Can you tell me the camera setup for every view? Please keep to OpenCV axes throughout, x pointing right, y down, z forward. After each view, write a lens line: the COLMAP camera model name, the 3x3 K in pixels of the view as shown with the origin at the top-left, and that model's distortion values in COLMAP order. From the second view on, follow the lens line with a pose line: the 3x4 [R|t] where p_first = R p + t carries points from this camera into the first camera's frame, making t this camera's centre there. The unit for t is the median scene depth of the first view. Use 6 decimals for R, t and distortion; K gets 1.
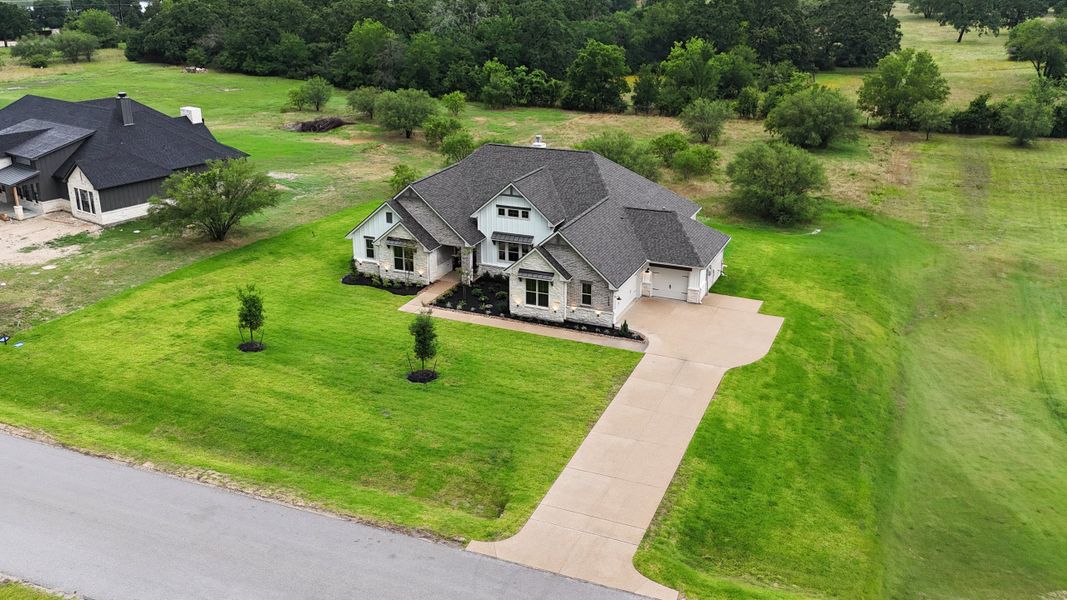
lens RADIAL K [[876.1, 0, 534.7], [0, 876.1, 241.3], [0, 0, 1]] dist [0.114168, -0.186867]
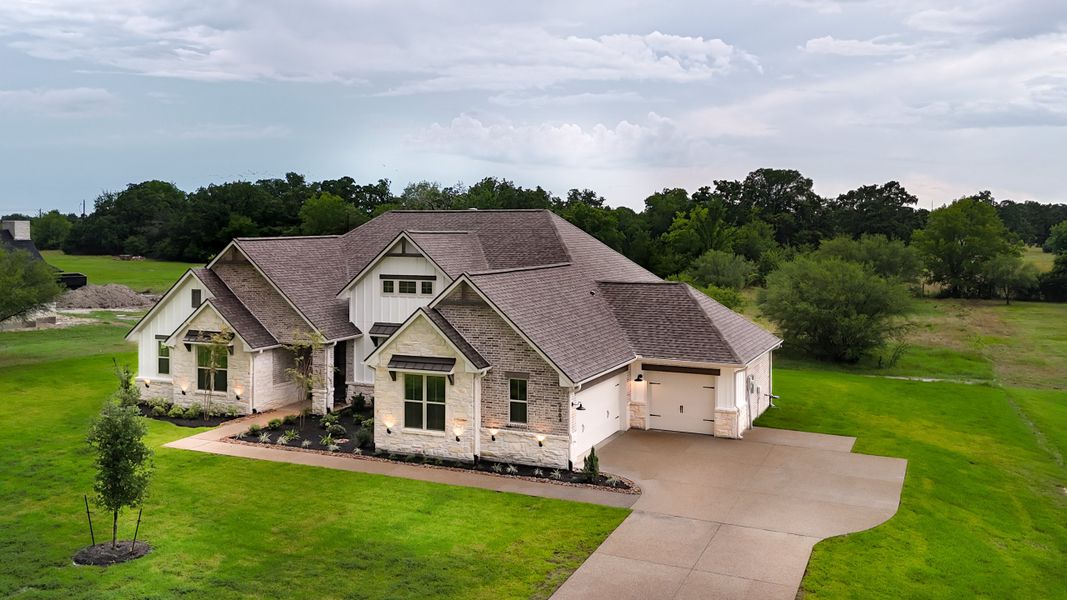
lens RADIAL K [[876.1, 0, 534.7], [0, 876.1, 241.3], [0, 0, 1]] dist [0.114168, -0.186867]
pose [[0.999952, 0.002290, -0.009497, 0.066534], [-0.004895, 0.958743, -0.284233, 0.105461], [0.008454, 0.284266, 0.958708, 0.435745]]
